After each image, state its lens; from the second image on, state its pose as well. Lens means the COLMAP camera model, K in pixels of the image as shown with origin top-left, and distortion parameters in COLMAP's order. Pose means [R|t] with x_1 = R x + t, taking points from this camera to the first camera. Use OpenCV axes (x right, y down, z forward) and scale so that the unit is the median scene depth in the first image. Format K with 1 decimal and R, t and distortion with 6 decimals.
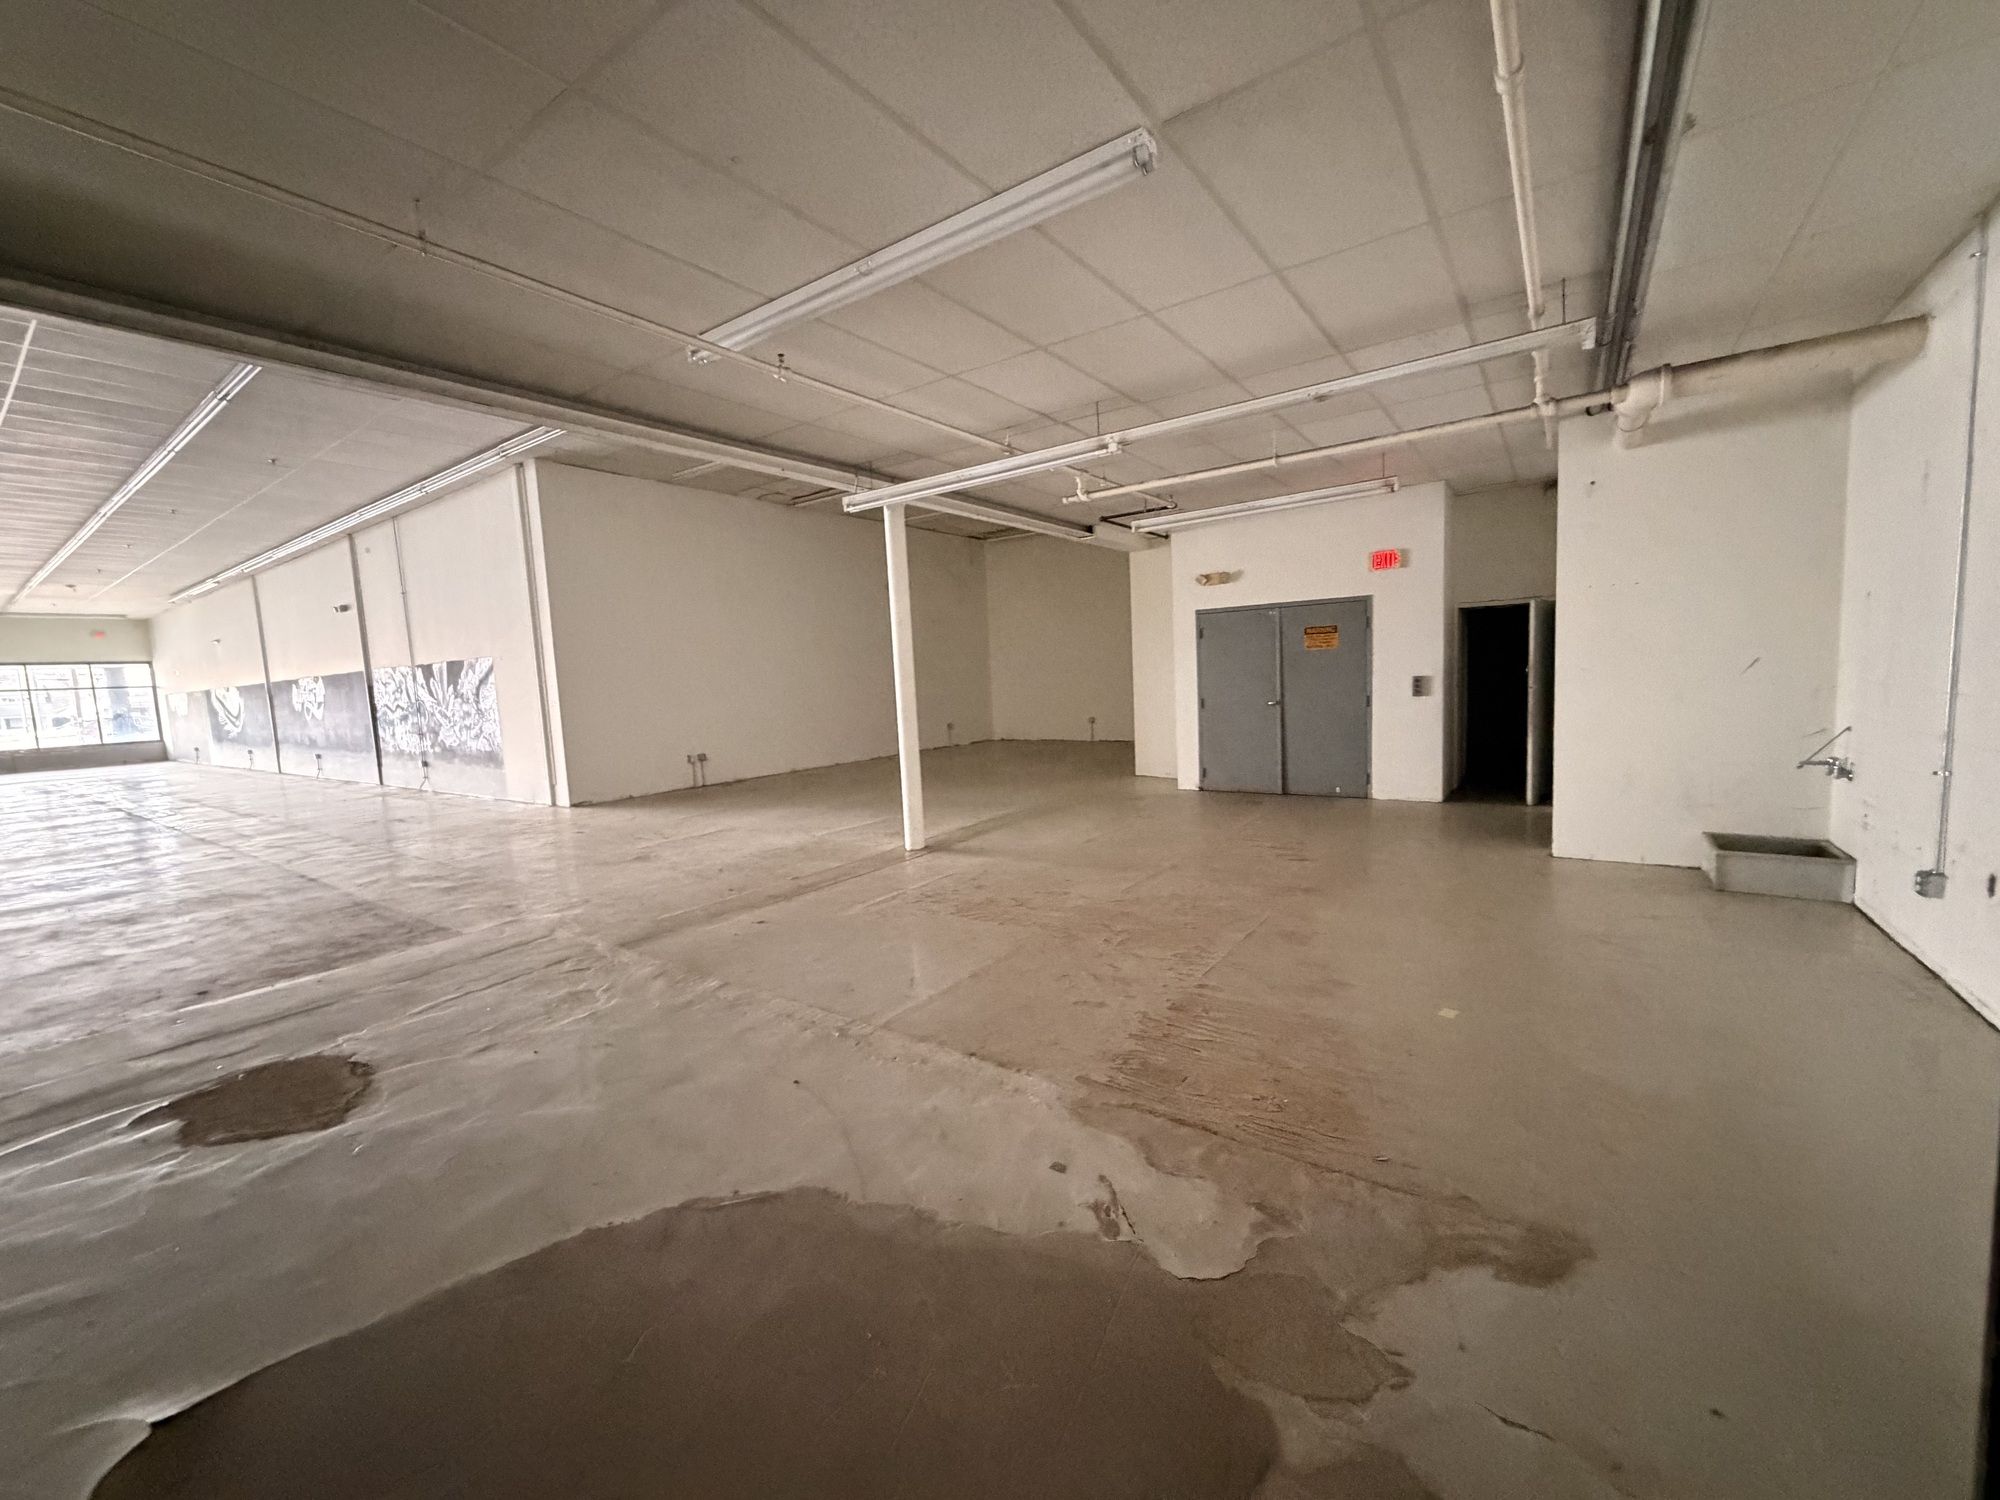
lens RADIAL K [[796.3, 0, 992.3], [0, 796.3, 746.3], [0, 0, 1]] dist [-0.001182, 0.000183]
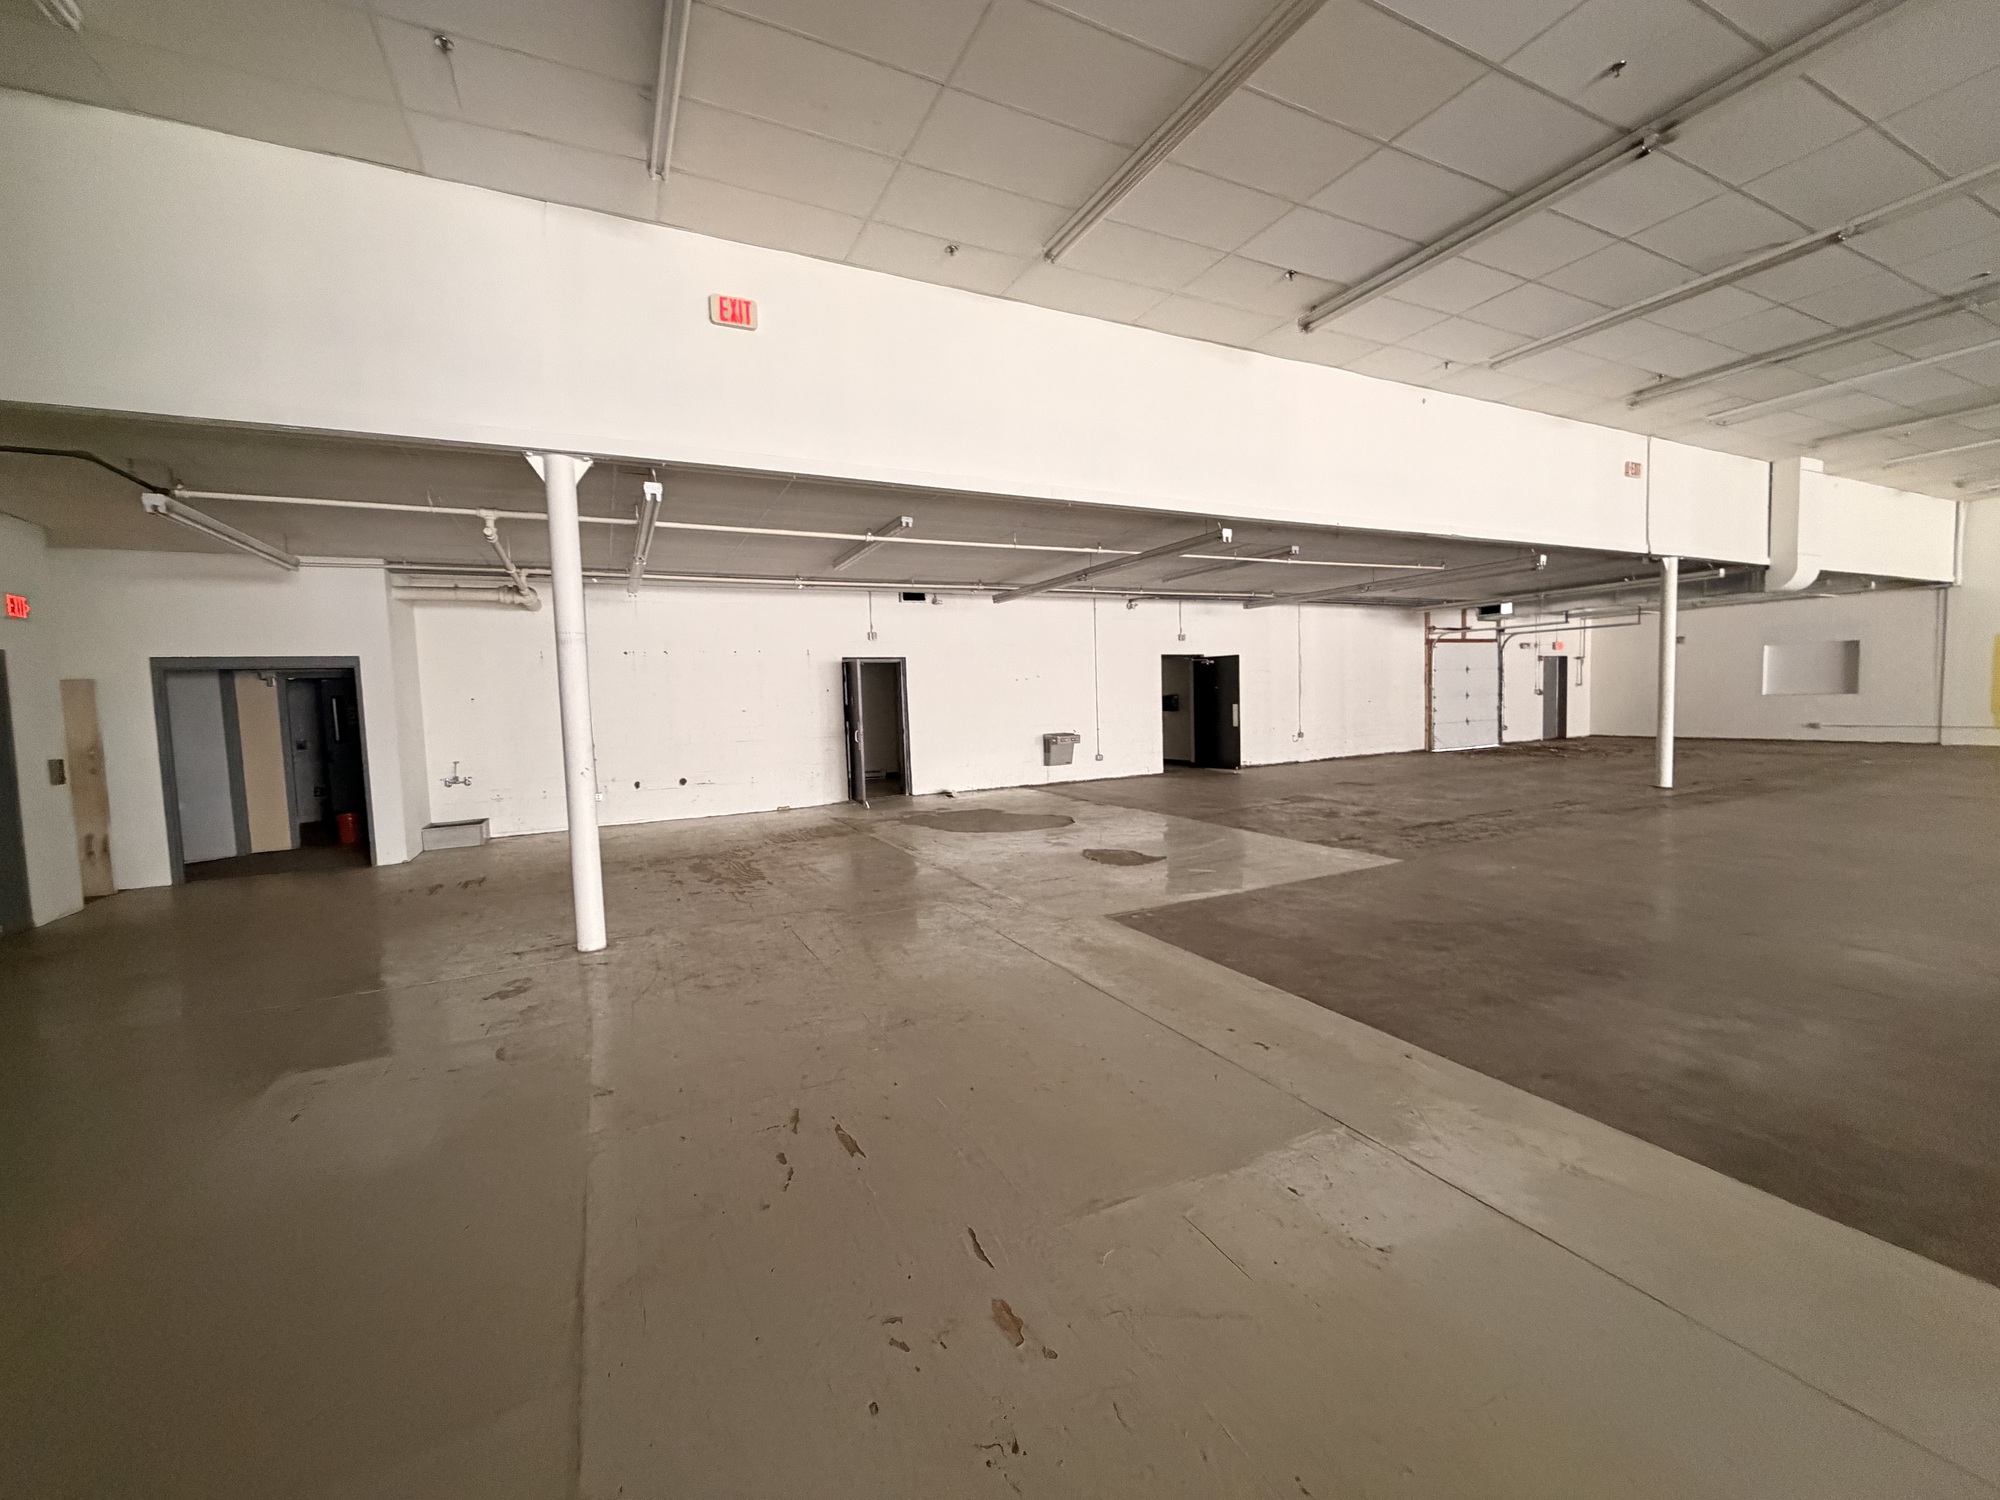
lens RADIAL K [[796.3, 0, 994.8], [0, 796.3, 747.0], [0, 0, 1]] dist [-0.001182, 0.000183]
pose [[-0.878446, 0.046699, 0.475554, -1.089667], [0.117830, 0.985651, 0.120866, -0.136316], [-0.463086, 0.162209, -0.871344, 2.017190]]
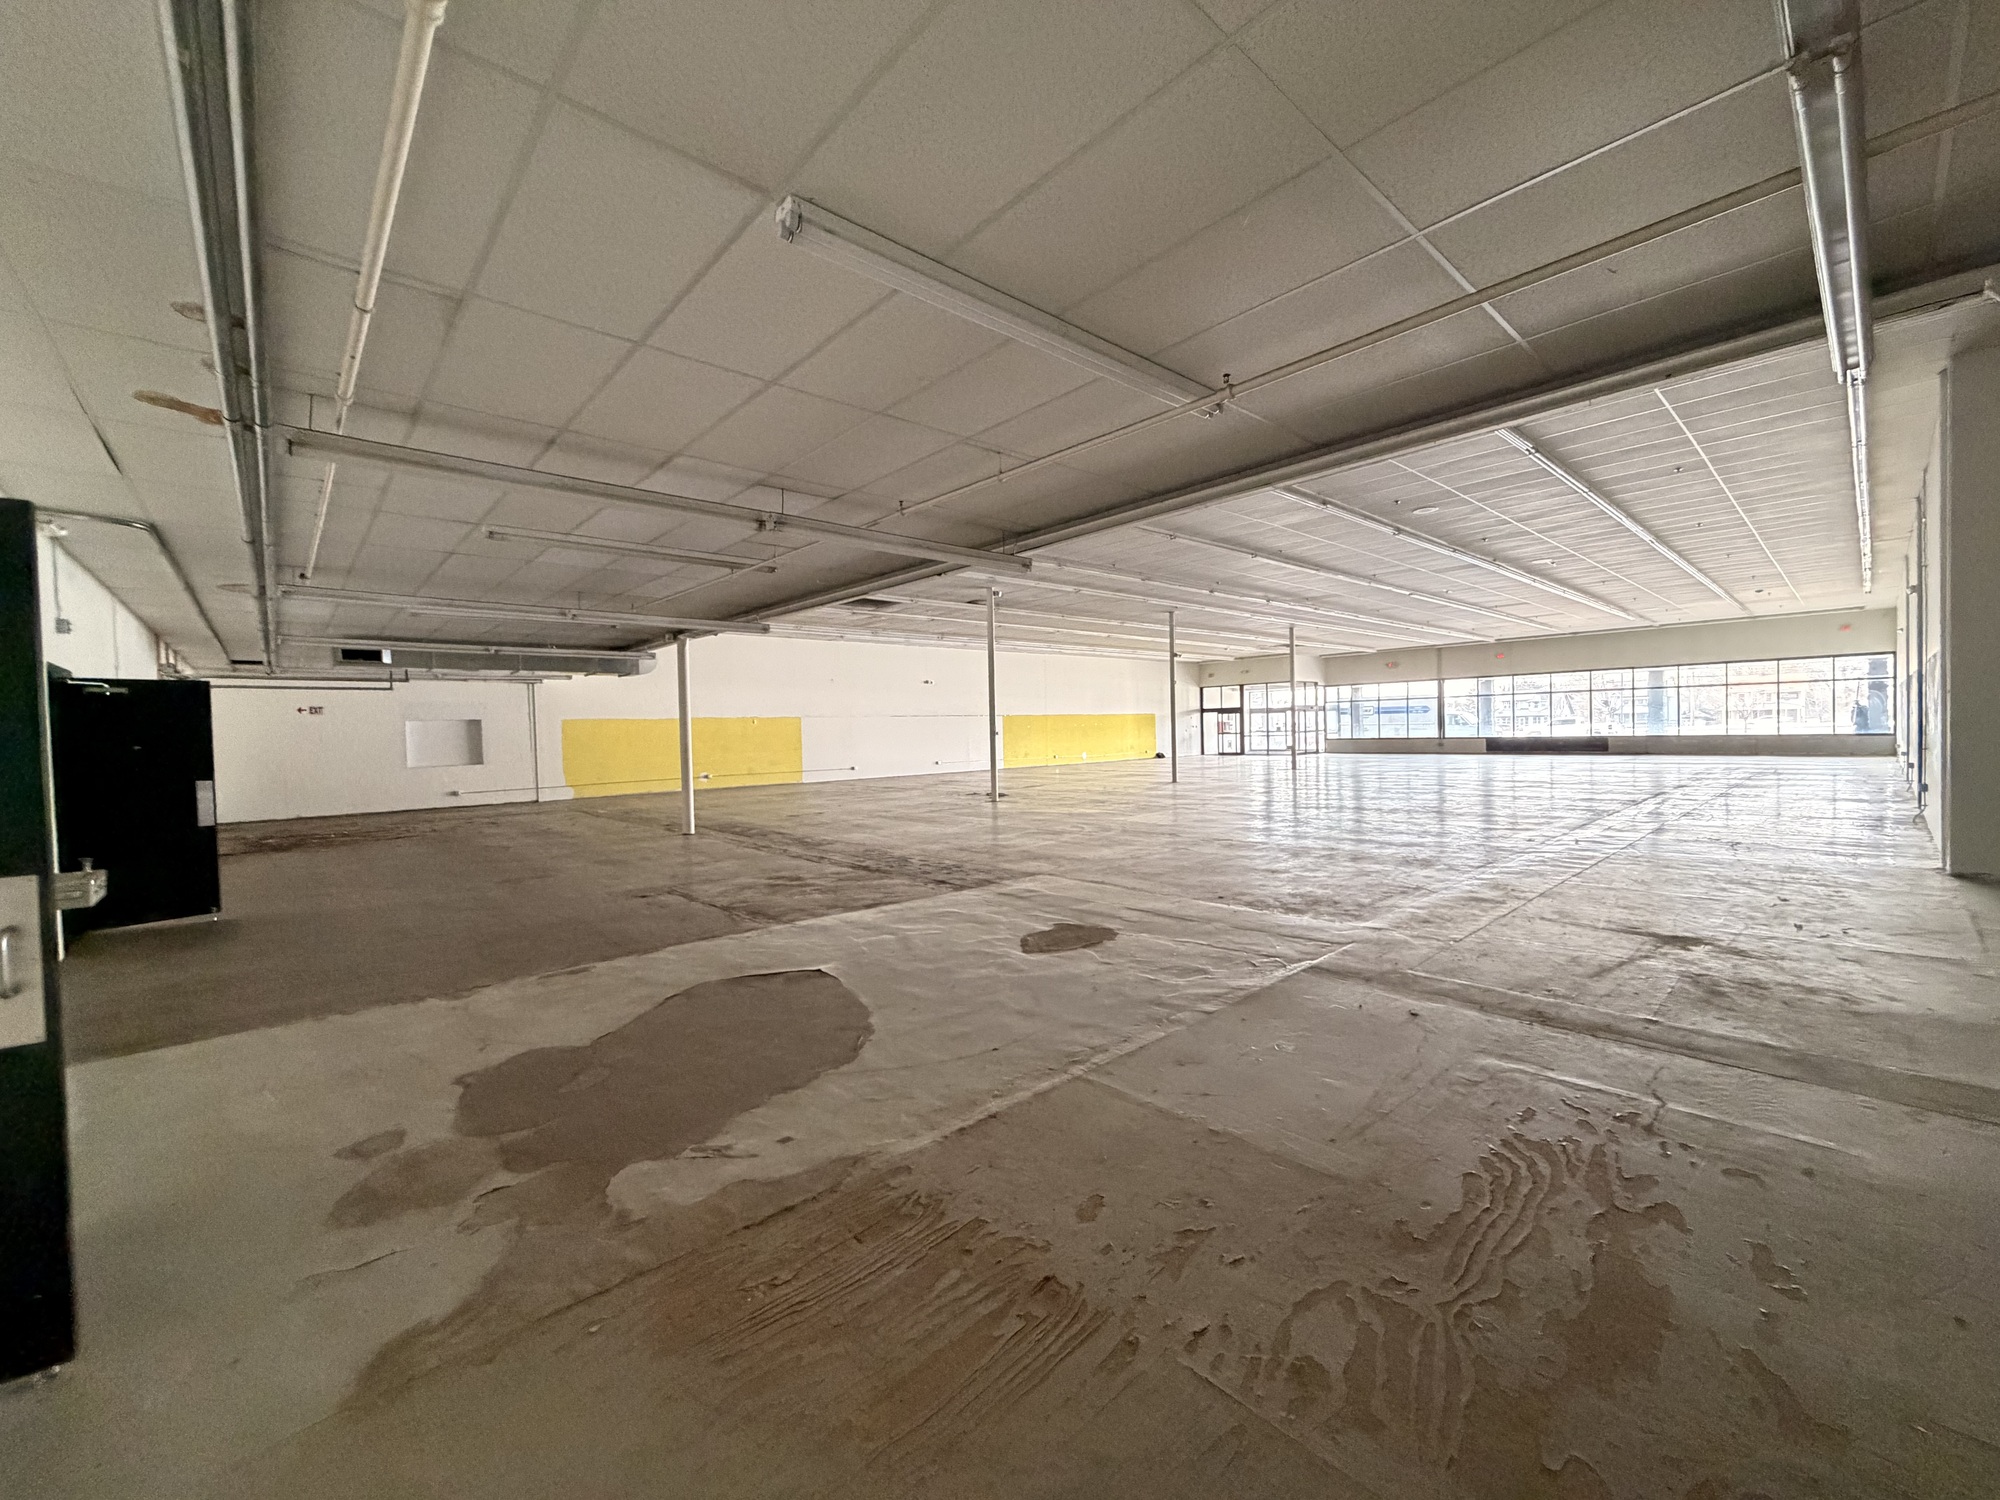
lens RADIAL K [[796.3, 0, 996.4], [0, 796.3, 749.8], [0, 0, 1]] dist [-0.001182, 0.000183]
pose [[-0.209700, 0.078211, -0.974633, 0.570426], [-0.053261, 0.994402, 0.091257, -0.097288], [0.976314, 0.071047, -0.204360, 0.746832]]
